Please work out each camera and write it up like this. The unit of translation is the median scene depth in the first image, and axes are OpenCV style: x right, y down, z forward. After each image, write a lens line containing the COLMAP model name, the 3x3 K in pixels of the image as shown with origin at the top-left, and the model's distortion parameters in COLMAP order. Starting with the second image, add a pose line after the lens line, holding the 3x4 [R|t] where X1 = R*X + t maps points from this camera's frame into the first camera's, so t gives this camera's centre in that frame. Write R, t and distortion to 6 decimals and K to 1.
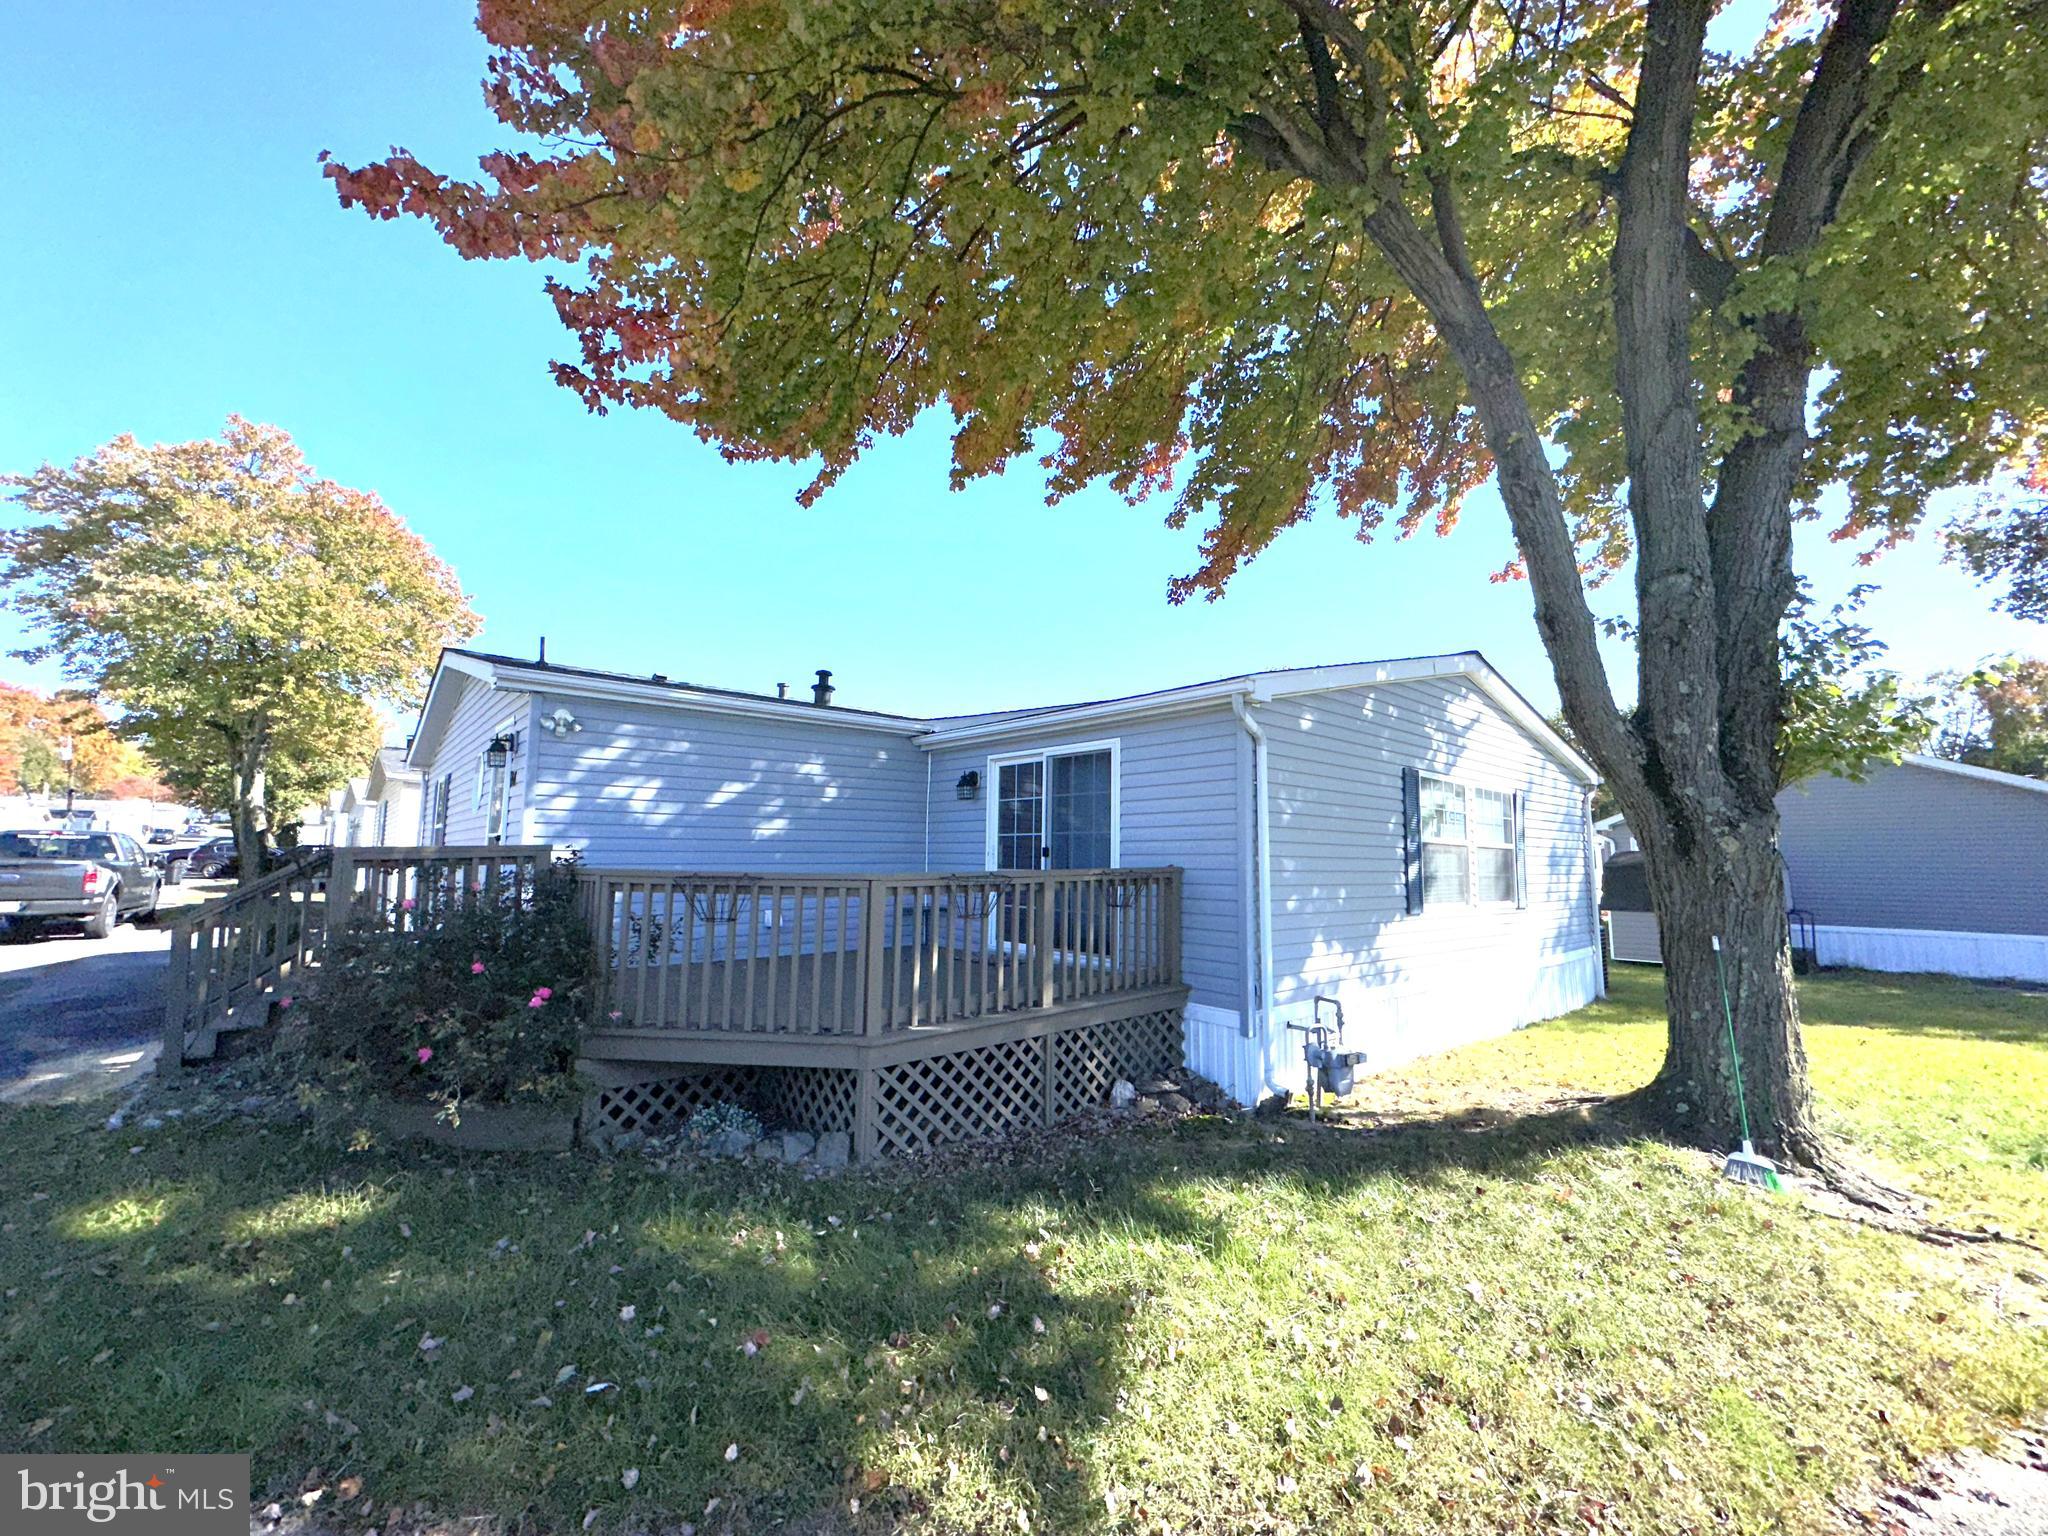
lens RADIAL K [[814.0, 0, 1024.6], [0, 814.0, 766.9], [0, 0, 1]] dist [0.002498, 0.000417]
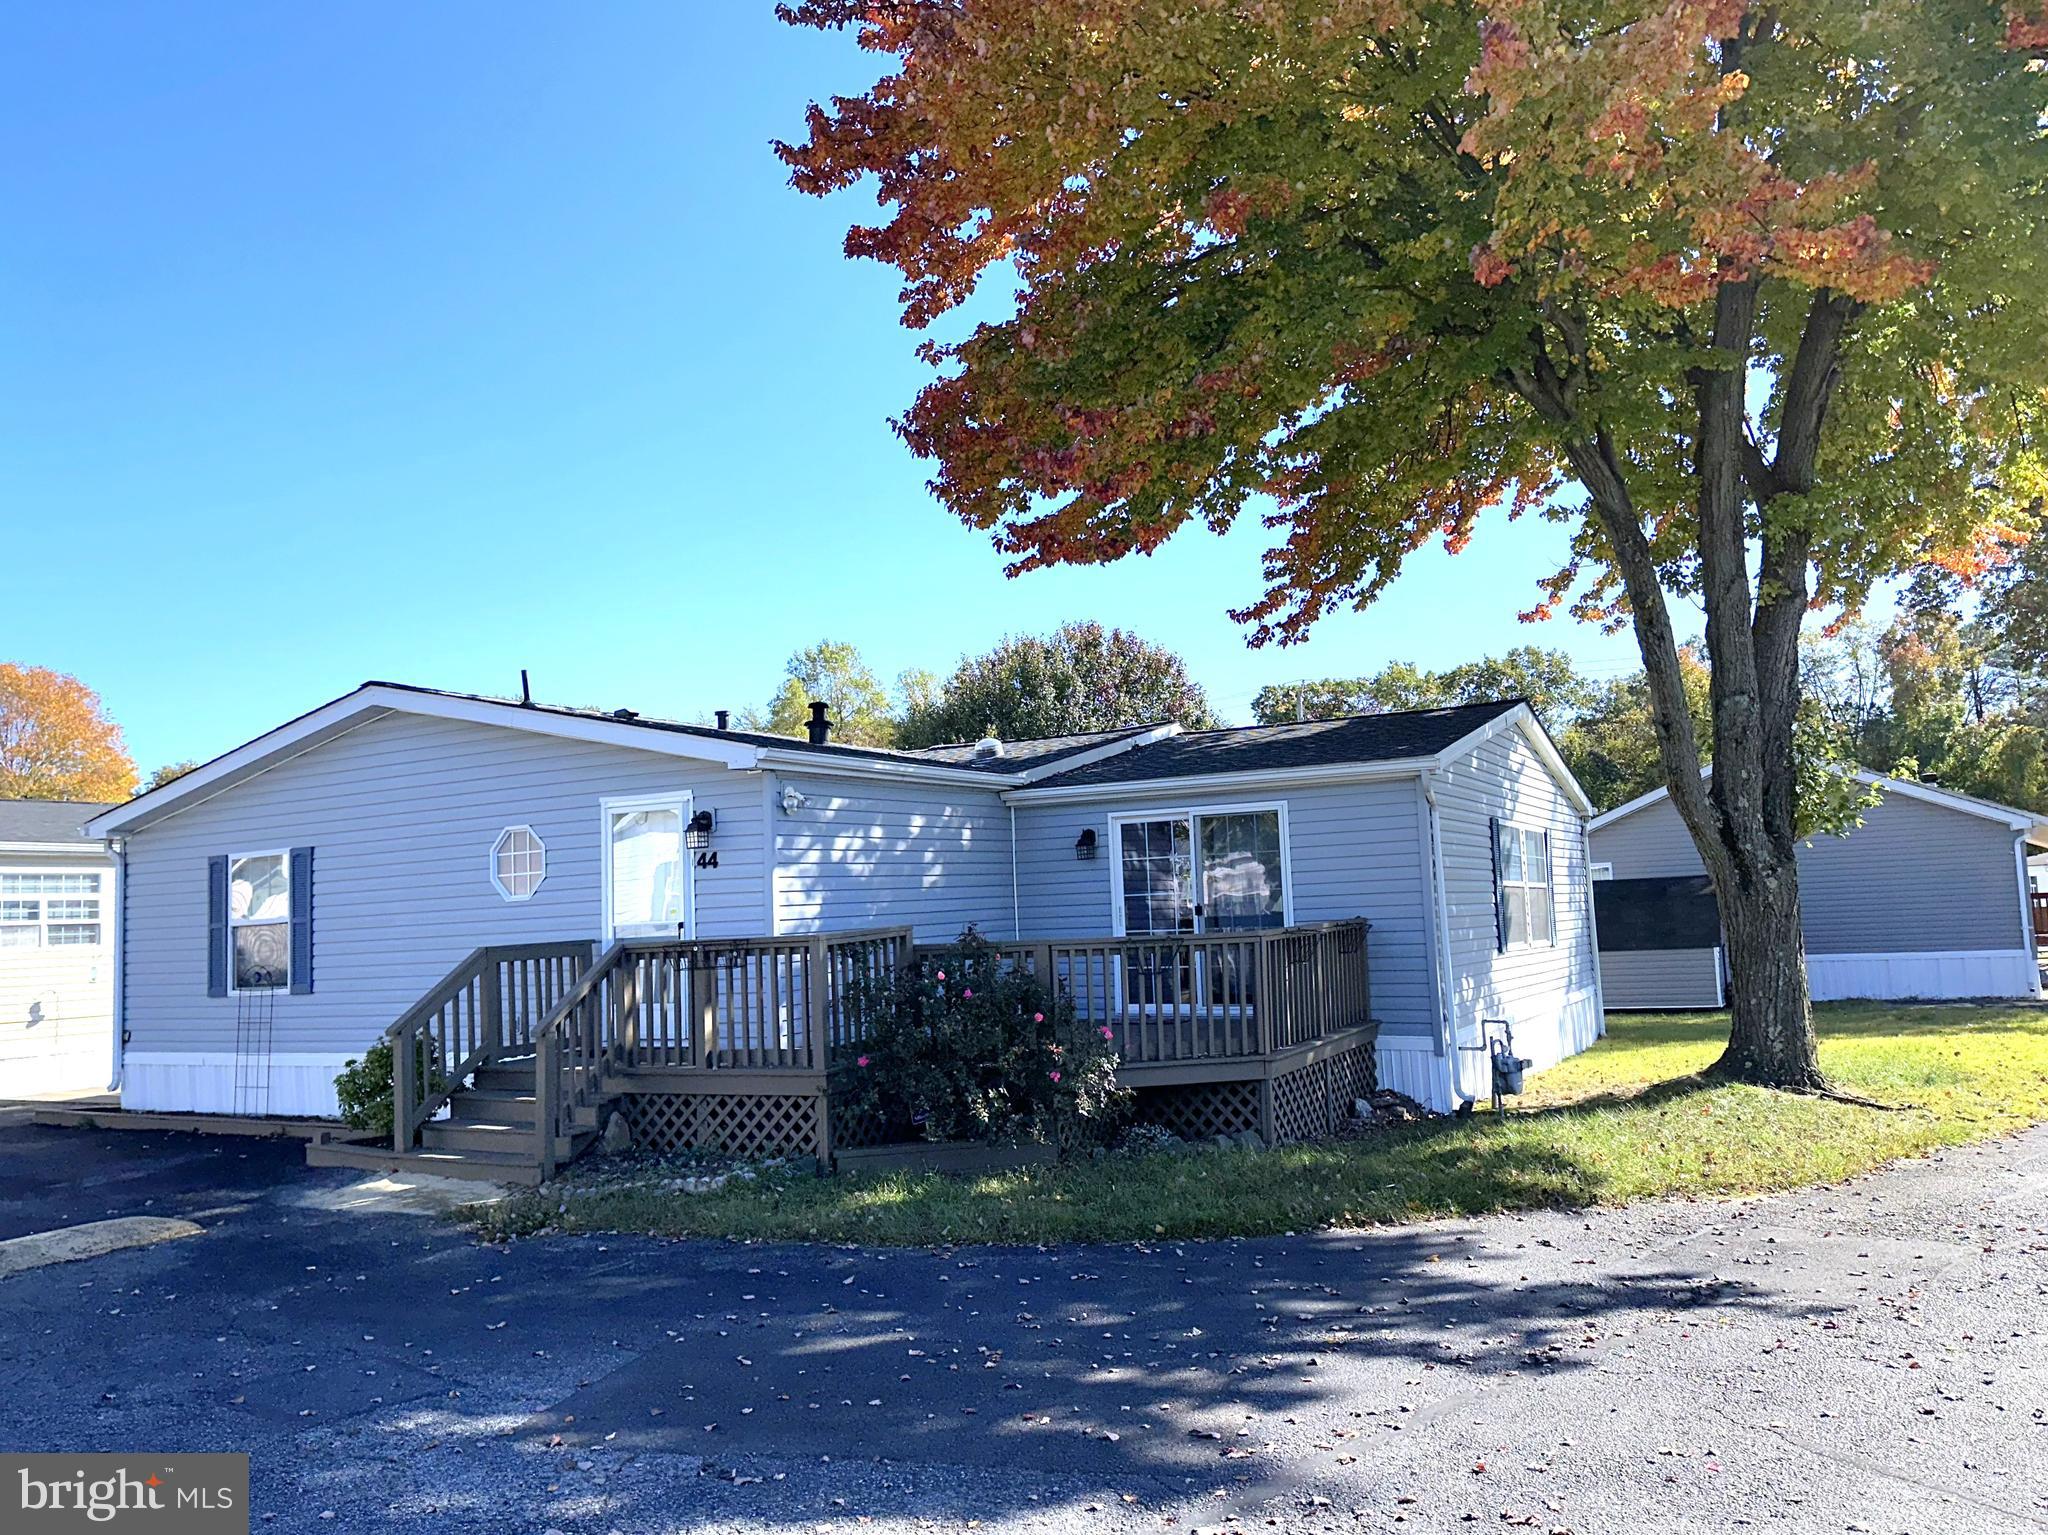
lens RADIAL K [[1450.8, 0, 1025.3], [0, 1450.8, 775.4], [0, 0, 1]] dist [0.021865, -0.013418]
pose [[0.945262, -0.015842, 0.325927, -0.841786], [0.012330, 0.999842, 0.012836, -0.099429], [-0.326079, -0.008115, 0.945308, -0.695160]]
